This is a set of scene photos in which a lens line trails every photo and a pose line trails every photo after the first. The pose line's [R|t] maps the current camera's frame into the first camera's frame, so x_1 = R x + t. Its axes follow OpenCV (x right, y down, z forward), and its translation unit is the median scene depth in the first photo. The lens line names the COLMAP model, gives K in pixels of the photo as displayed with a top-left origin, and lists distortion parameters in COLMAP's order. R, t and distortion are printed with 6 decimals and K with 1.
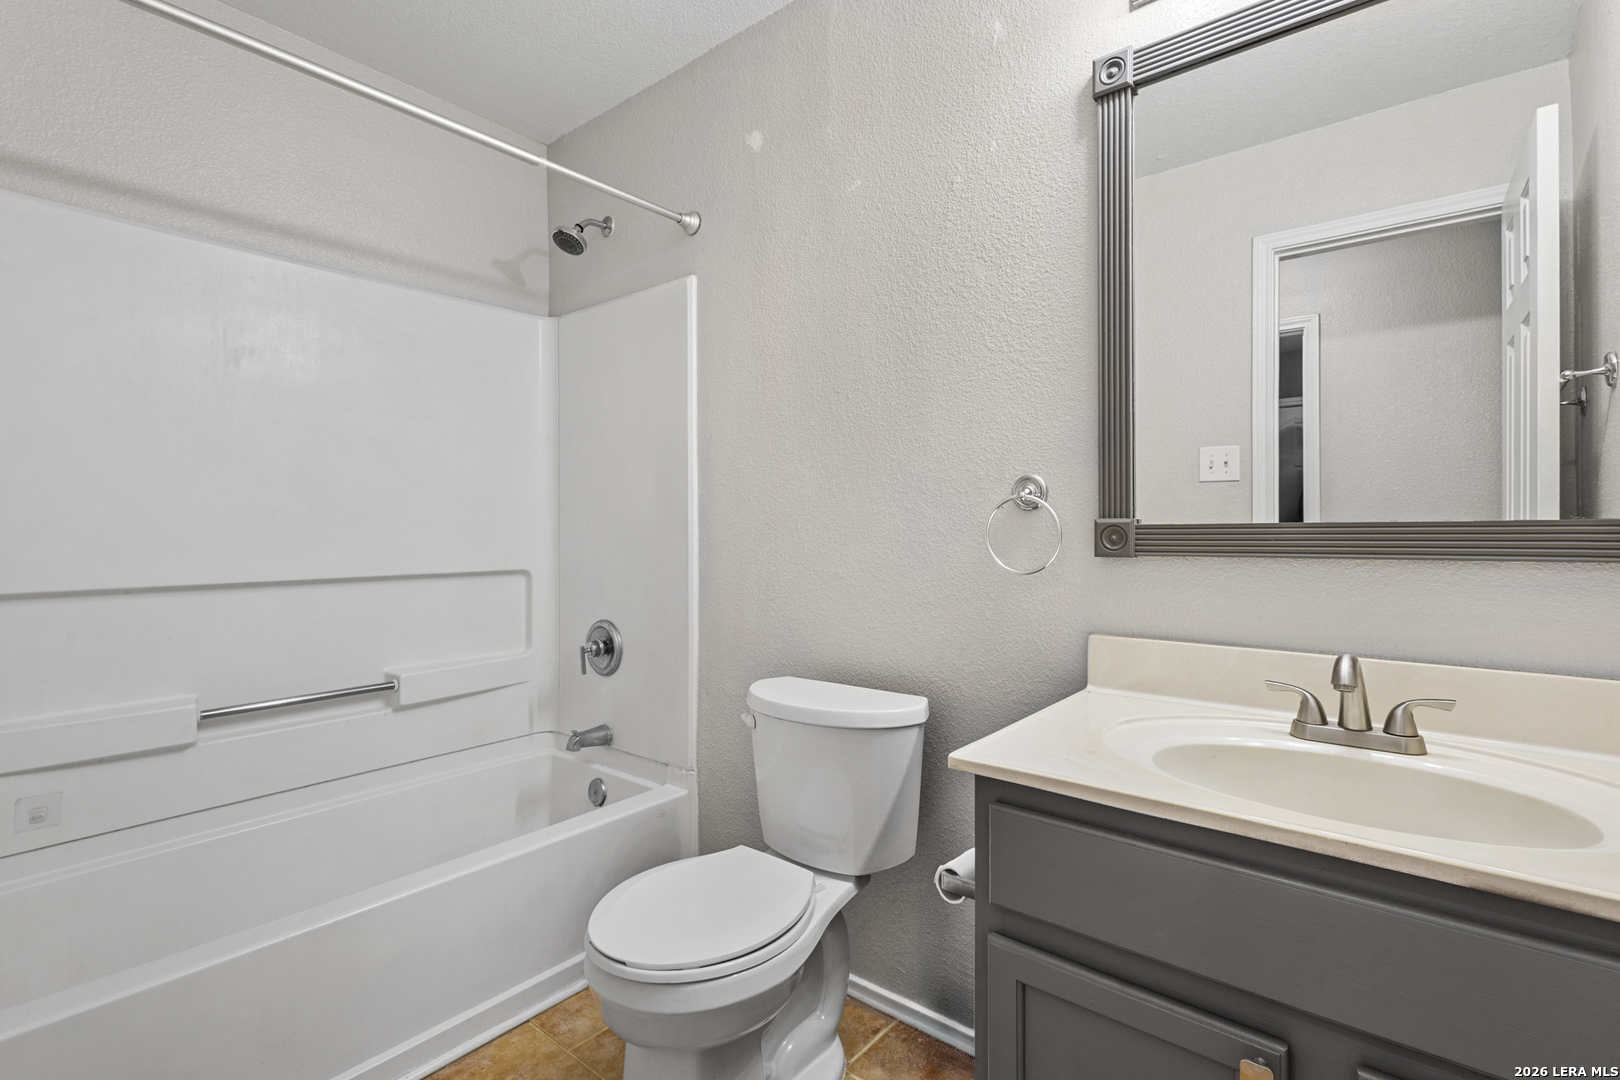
lens RADIAL K [[758.1, 0, 810.8], [0, 758.1, 534.2], [0, 0, 1]] dist [0.009269, -0.000166]
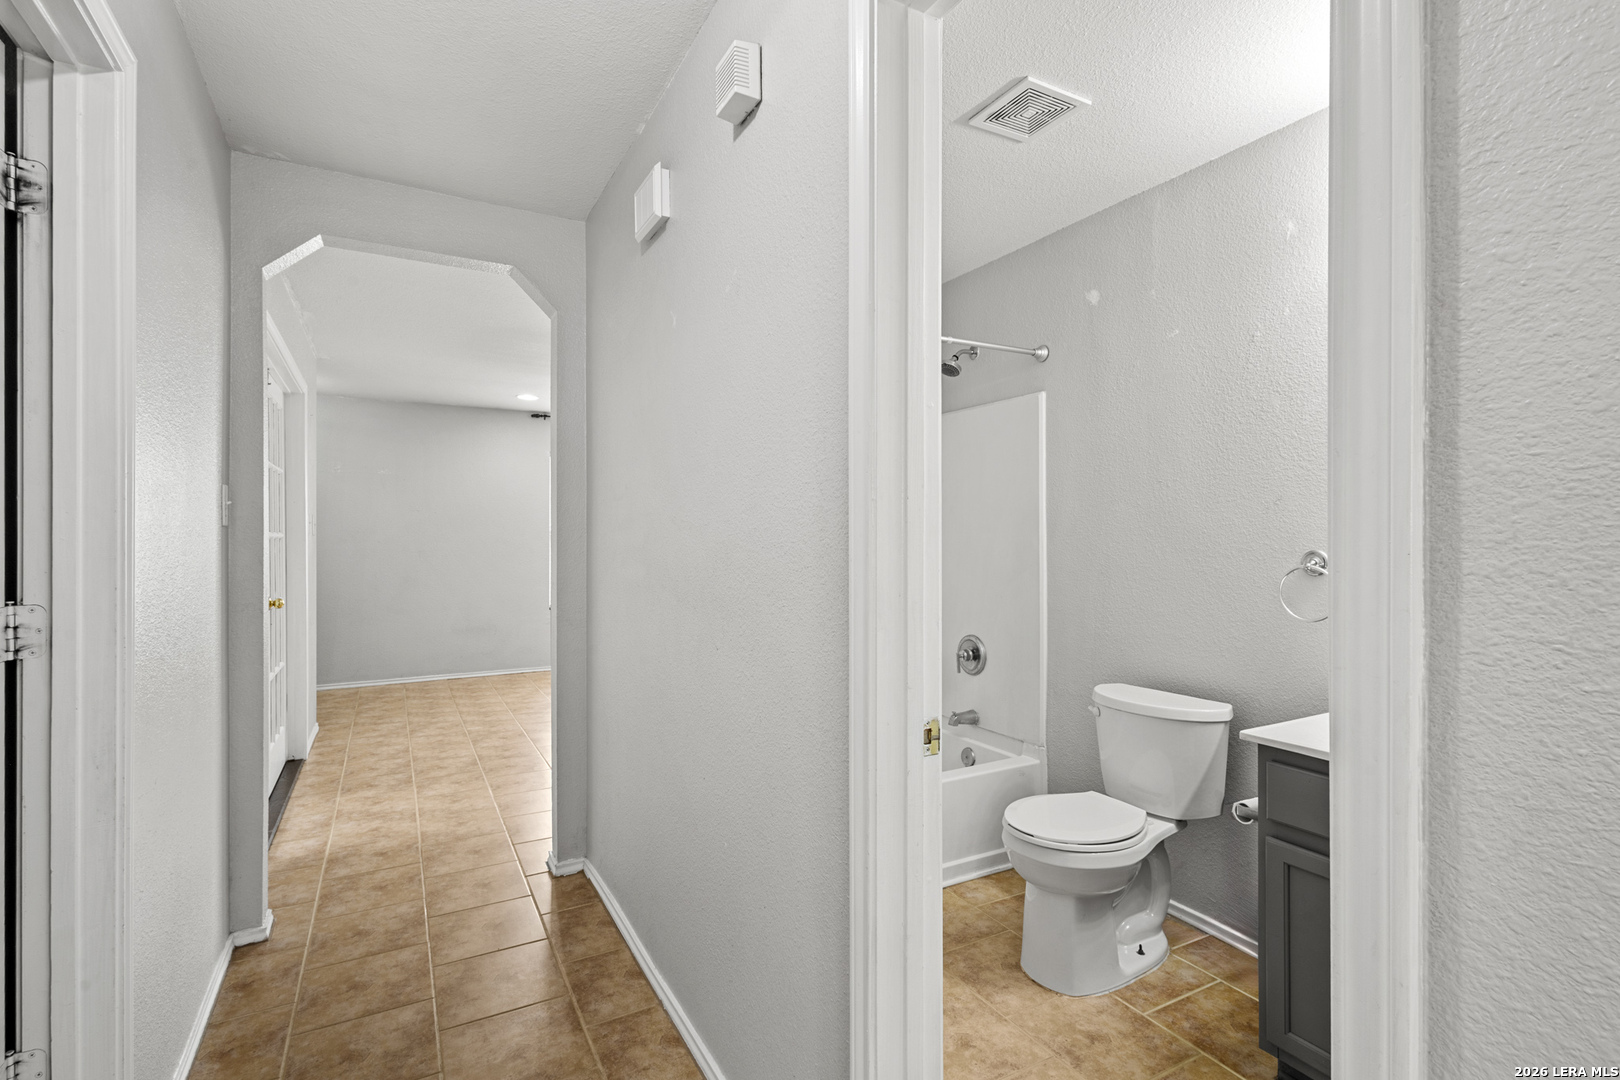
lens RADIAL K [[758.1, 0, 800.9], [0, 758.1, 539.4], [0, 0, 1]] dist [0.009269, -0.000166]
pose [[0.927292, 0.001079, -0.374336, -0.059373], [-0.002261, 0.999994, -0.002720, -0.084586], [0.374331, 0.003369, 0.927289, -0.598663]]
